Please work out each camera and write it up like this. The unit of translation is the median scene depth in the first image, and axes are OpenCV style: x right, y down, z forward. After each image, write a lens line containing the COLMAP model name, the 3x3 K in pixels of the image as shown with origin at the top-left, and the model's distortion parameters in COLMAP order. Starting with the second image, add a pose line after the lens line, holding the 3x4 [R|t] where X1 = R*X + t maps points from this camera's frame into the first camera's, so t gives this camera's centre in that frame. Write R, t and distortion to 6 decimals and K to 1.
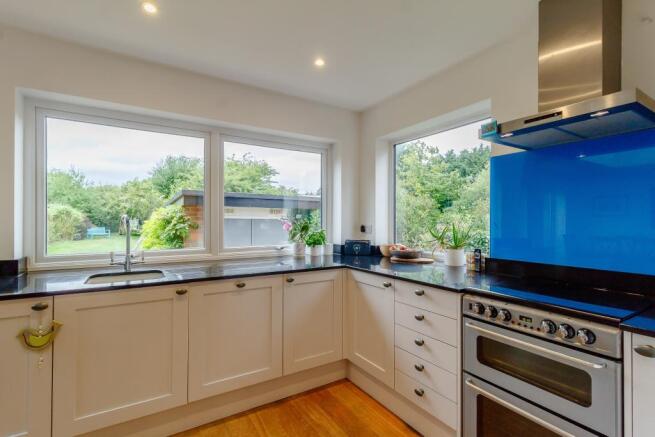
lens RADIAL K [[303.4, 0, 327.5], [0, 303.4, 218.5], [0, 0, 1]] dist [0.001830, 0.000561]
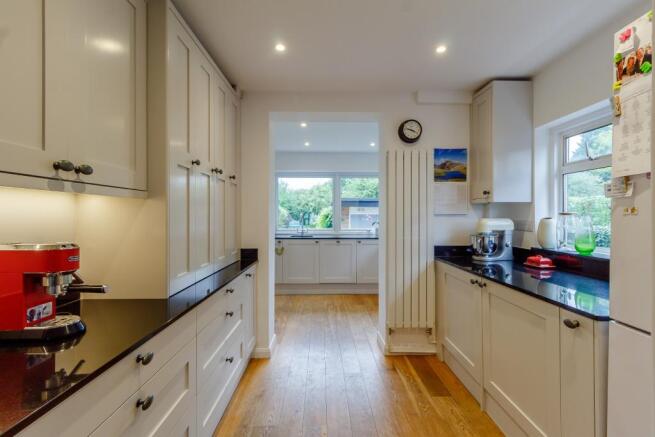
lens RADIAL K [[303.4, 0, 327.5], [0, 303.4, 218.5], [0, 0, 1]] dist [0.001830, 0.000561]
pose [[0.855907, 0.000274, -0.517130, 0.083612], [0.008830, 0.999846, 0.015145, -0.001185], [0.517055, -0.017529, 0.855773, -0.106838]]
